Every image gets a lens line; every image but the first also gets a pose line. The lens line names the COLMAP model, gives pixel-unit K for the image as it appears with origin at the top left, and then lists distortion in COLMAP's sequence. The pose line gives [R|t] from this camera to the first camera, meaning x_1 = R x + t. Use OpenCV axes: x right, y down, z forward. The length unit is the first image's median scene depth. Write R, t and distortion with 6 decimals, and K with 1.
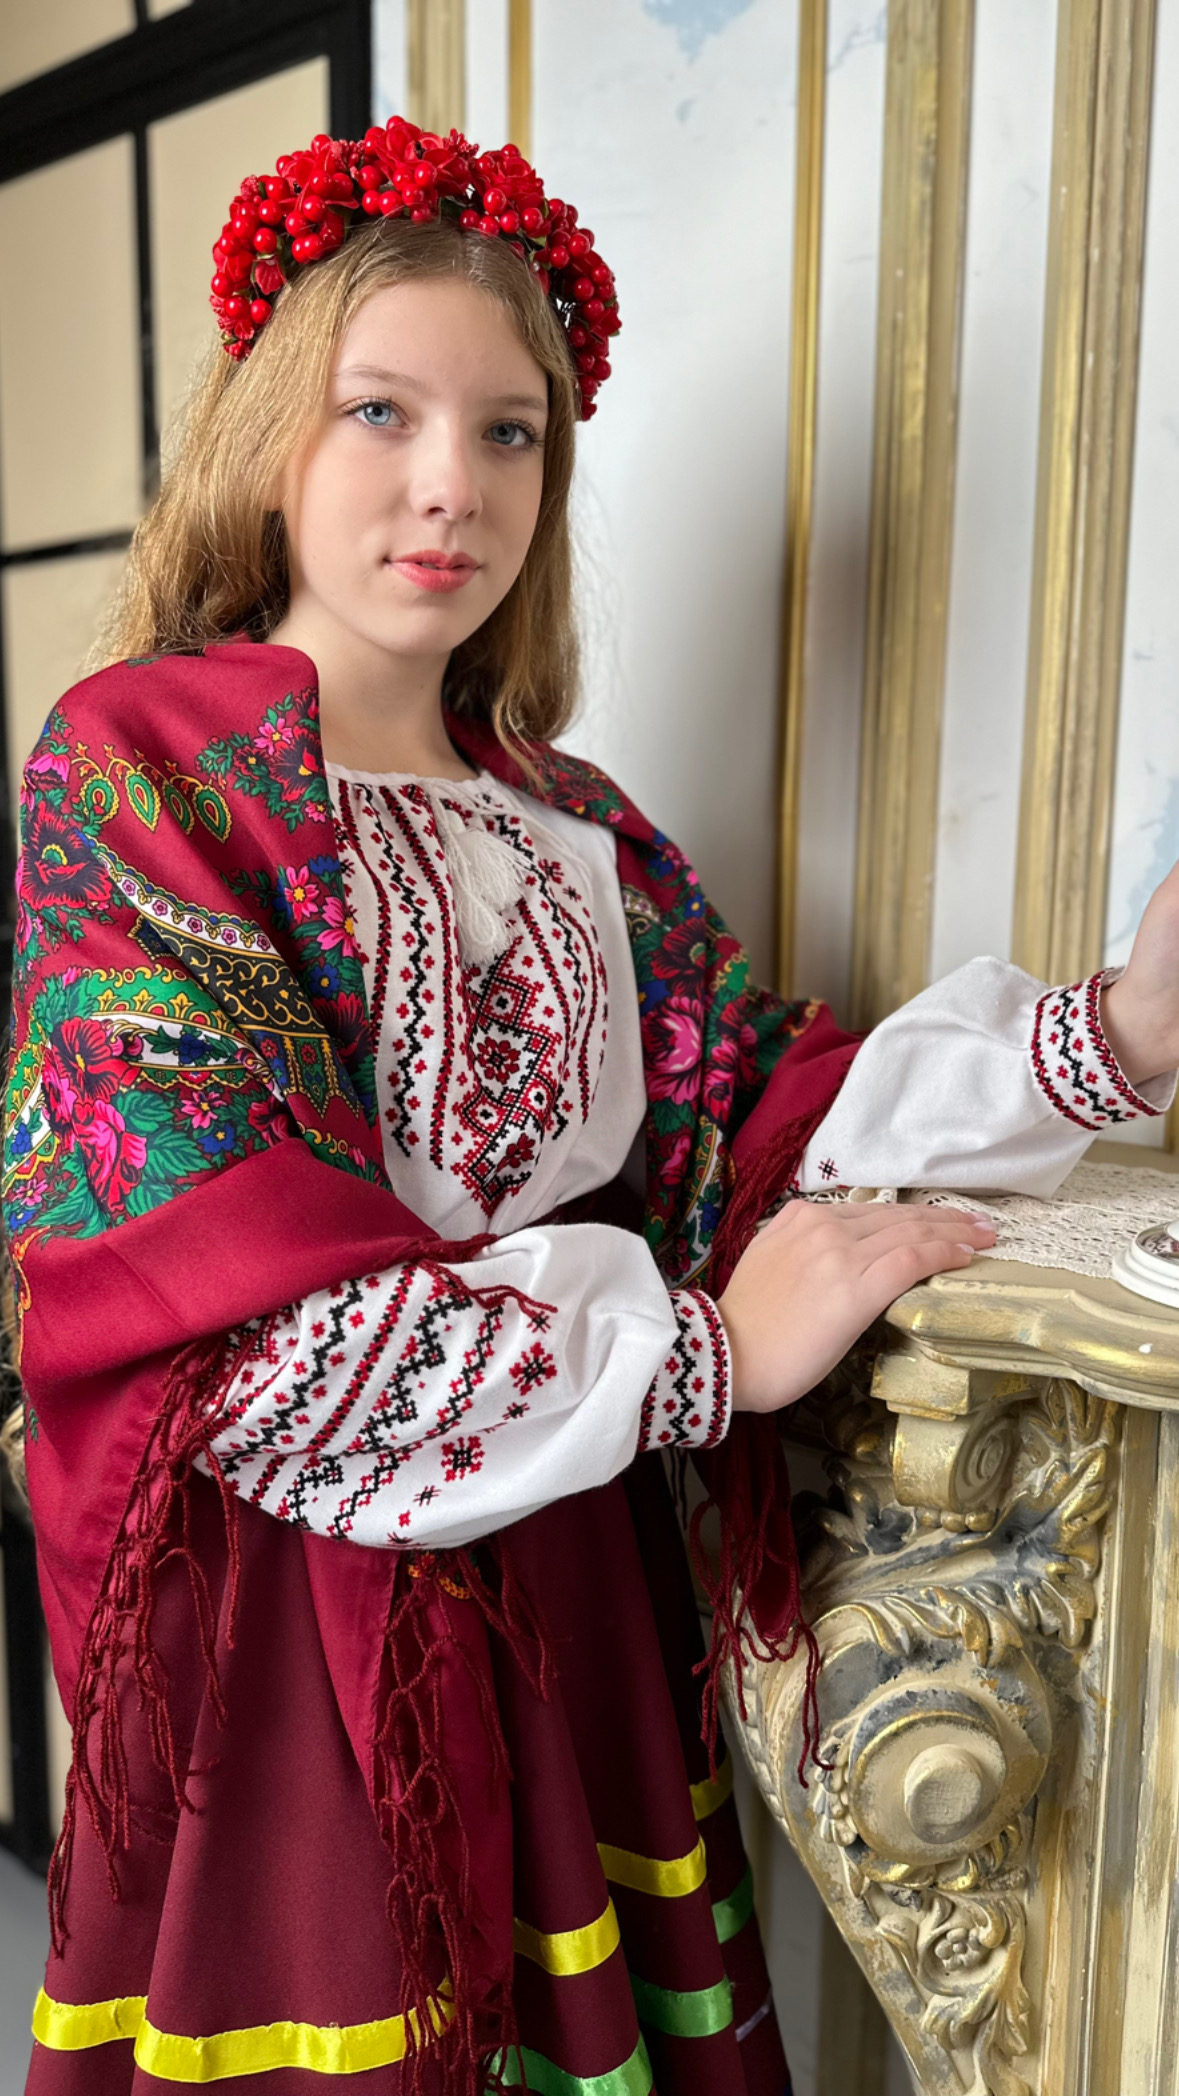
lens RADIAL K [[1472.0, 0, 642.0], [0, 1472.0, 1080.0], [0, 0, 1]] dist [-0.003789, -0.010046]
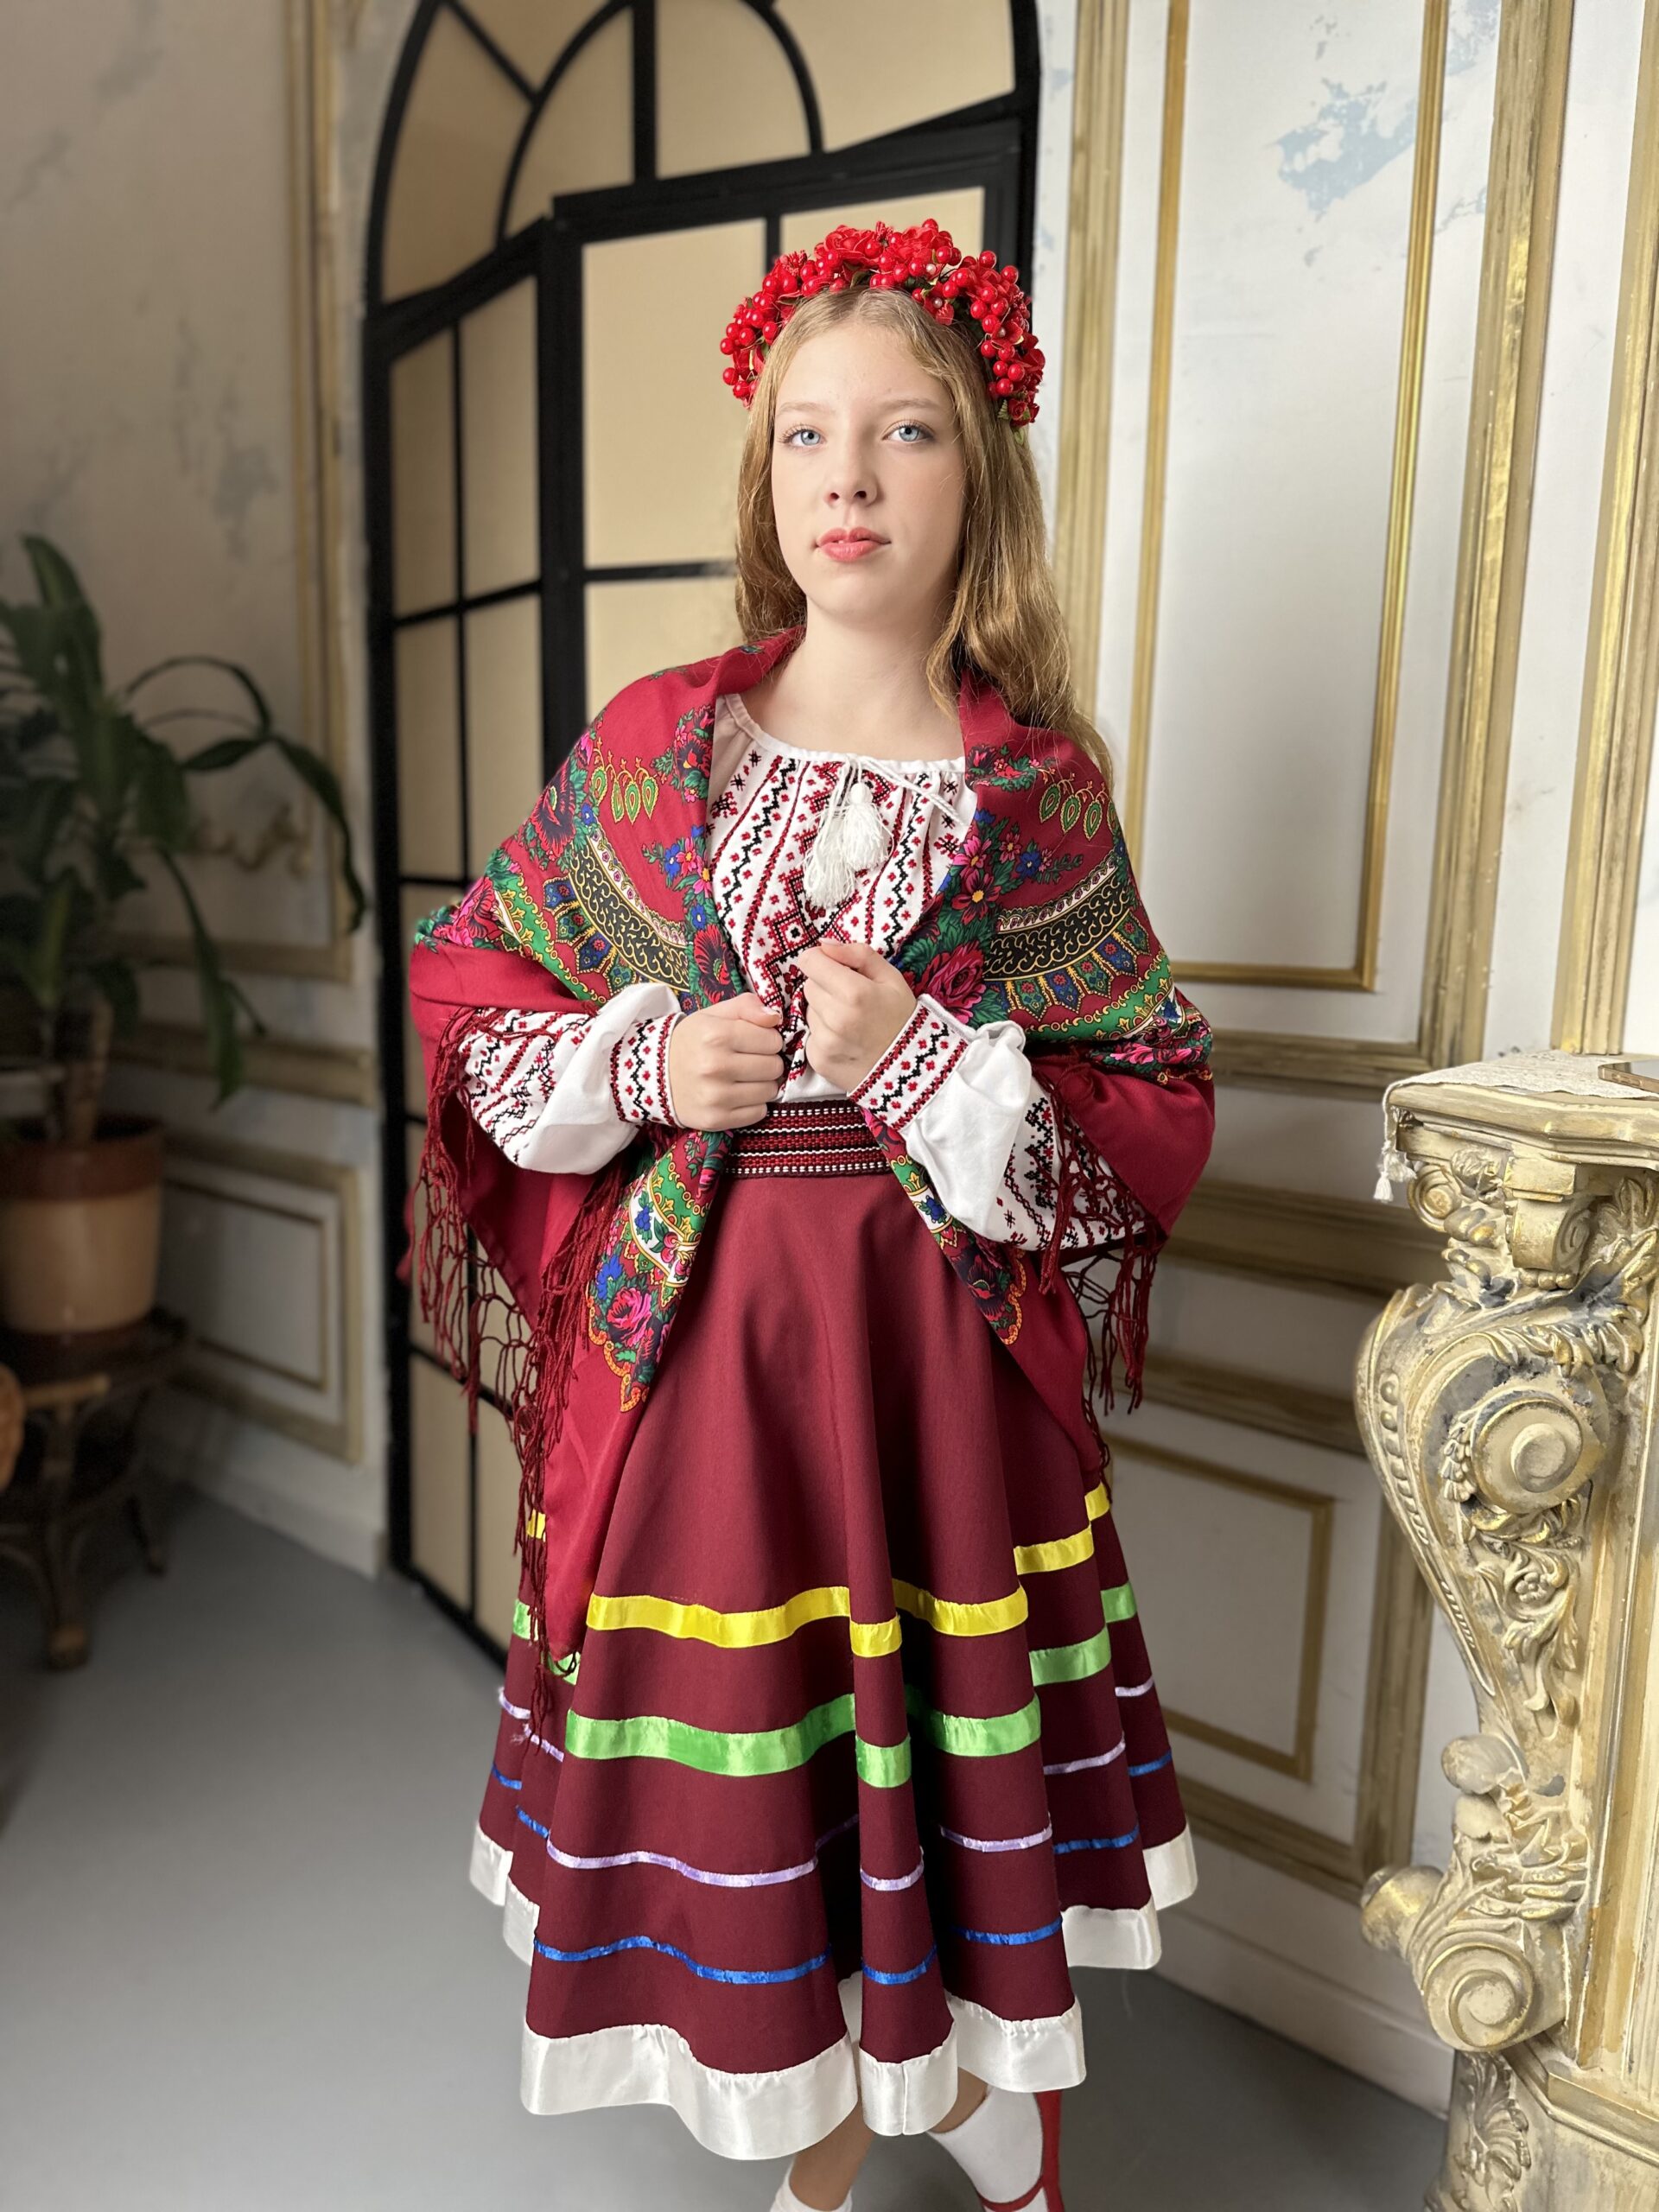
lens RADIAL K [[1553.6, 0, 871.2], [0, 1553.6, 1126.4], [0, 0, 1]] dist [0.012846, -0.026732]
pose [[0.996840, 0.021697, -0.076417, -0.339960], [-0.019887, 0.999505, 0.024364, 0.114844], [0.076908, -0.022768, 0.996778, -0.594706]]
